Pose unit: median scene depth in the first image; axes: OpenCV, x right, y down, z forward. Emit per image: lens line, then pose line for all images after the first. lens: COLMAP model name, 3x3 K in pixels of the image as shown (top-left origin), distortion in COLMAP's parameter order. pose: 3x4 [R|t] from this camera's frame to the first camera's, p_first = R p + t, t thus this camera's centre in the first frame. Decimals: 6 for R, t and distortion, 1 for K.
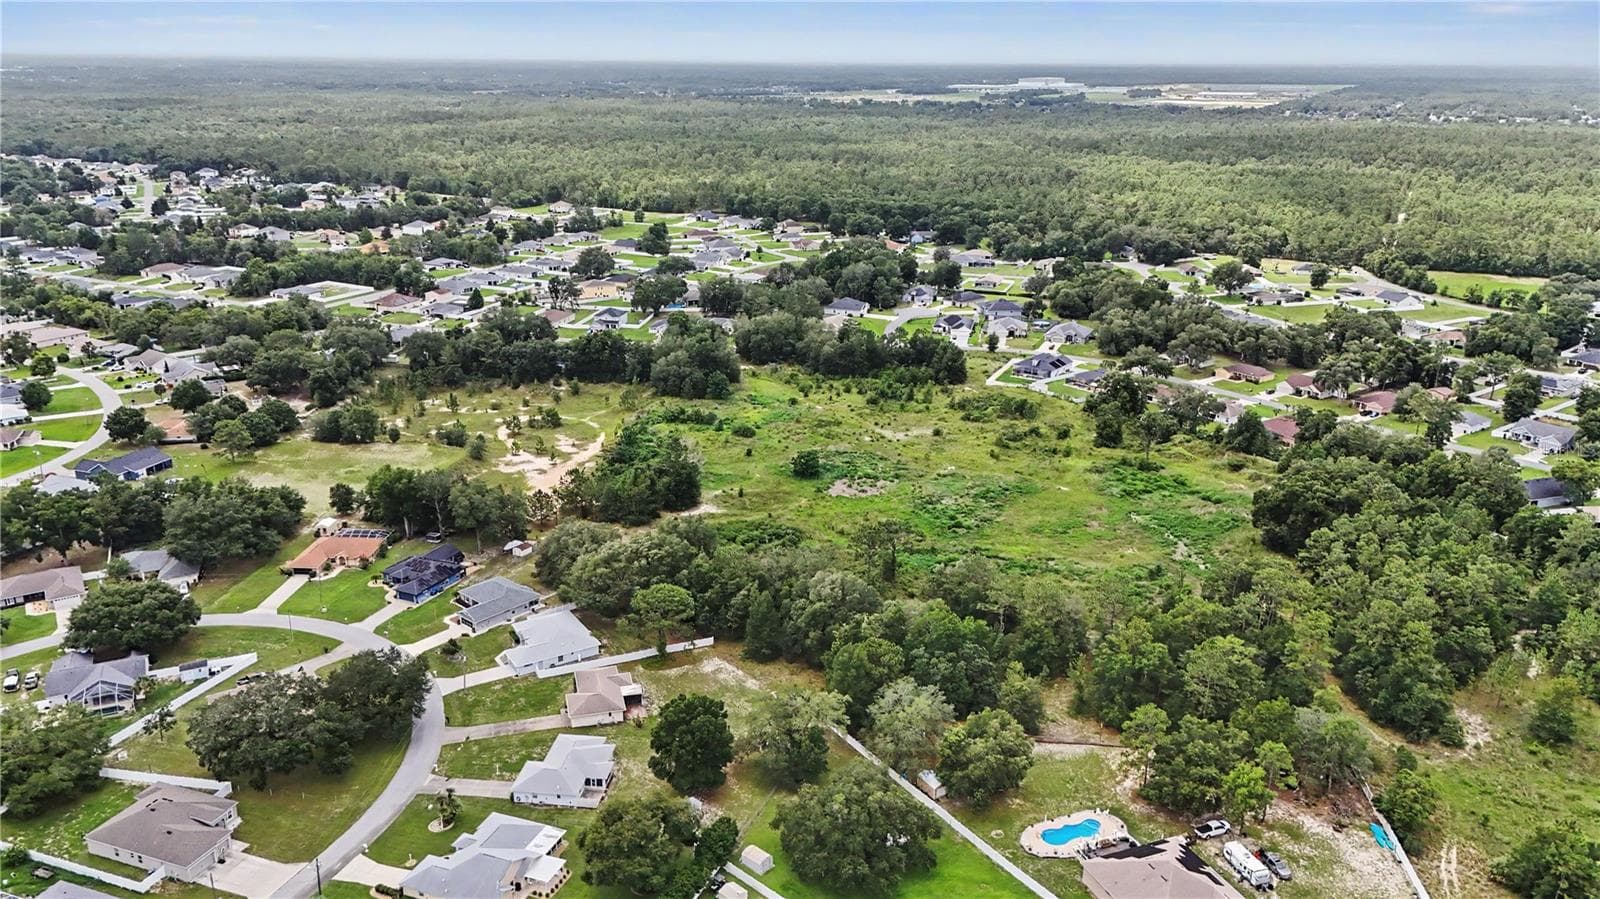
lens RADIAL K [[1172.4, 0, 797.5], [0, 1172.4, 452.2], [0, 0, 1]] dist [0.067160, -0.060443]
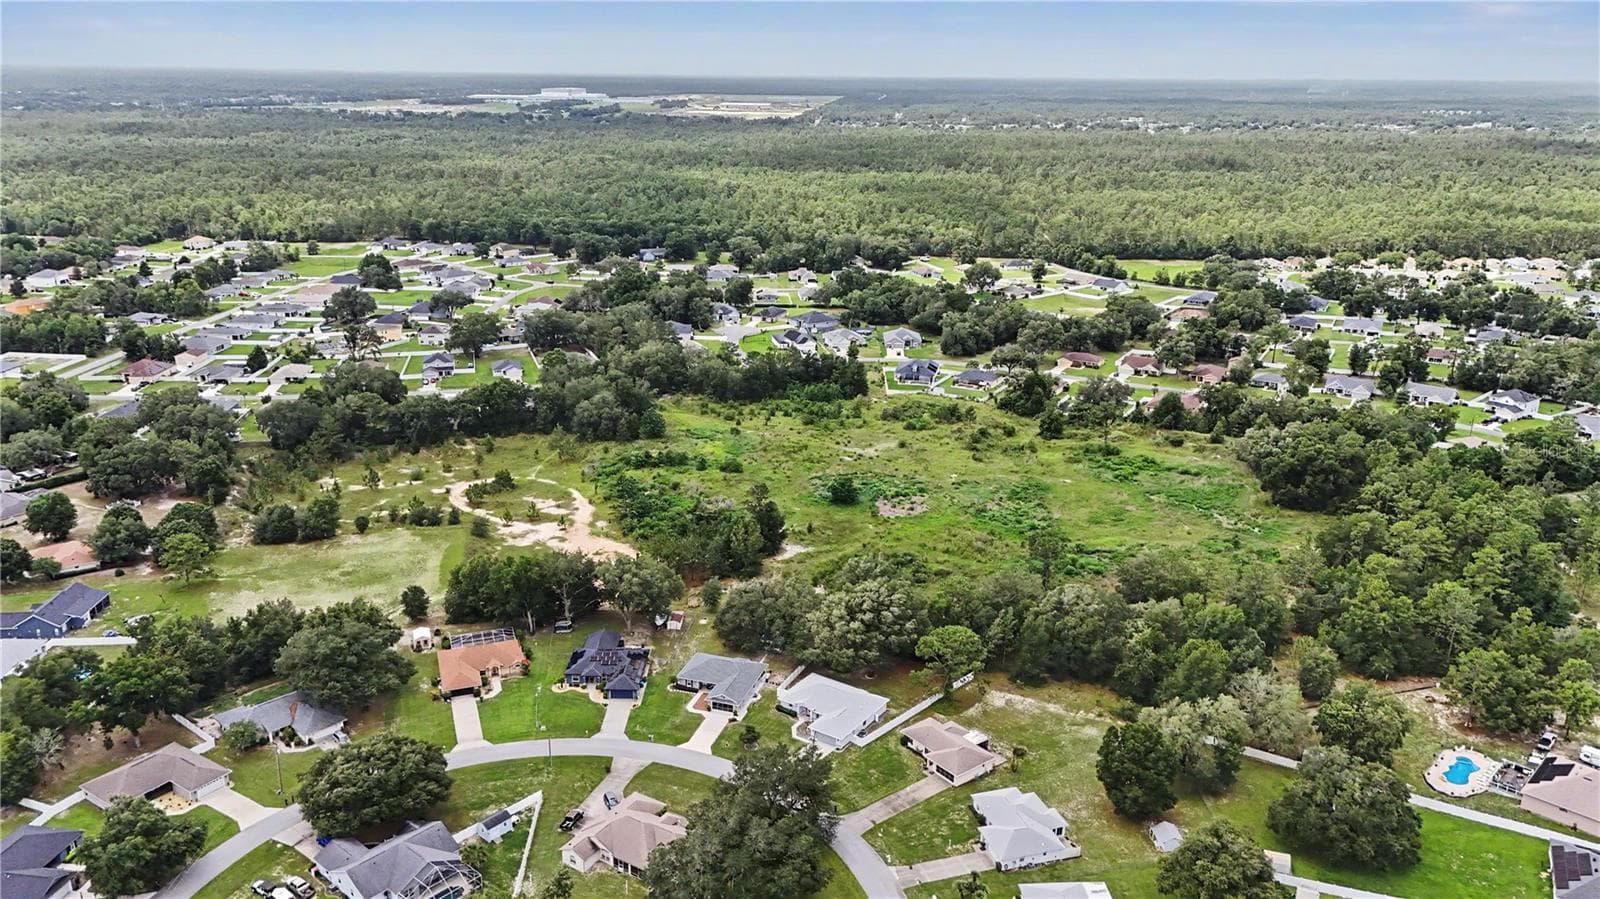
lens RADIAL K [[1172.4, 0, 802.3], [0, 1172.4, 448.7], [0, 0, 1]] dist [0.067160, -0.060443]
pose [[0.916458, -0.121871, 0.381120, -0.216227], [0.125455, 0.991978, 0.015532, -0.024324], [-0.379956, 0.033579, 0.924395, 0.048676]]
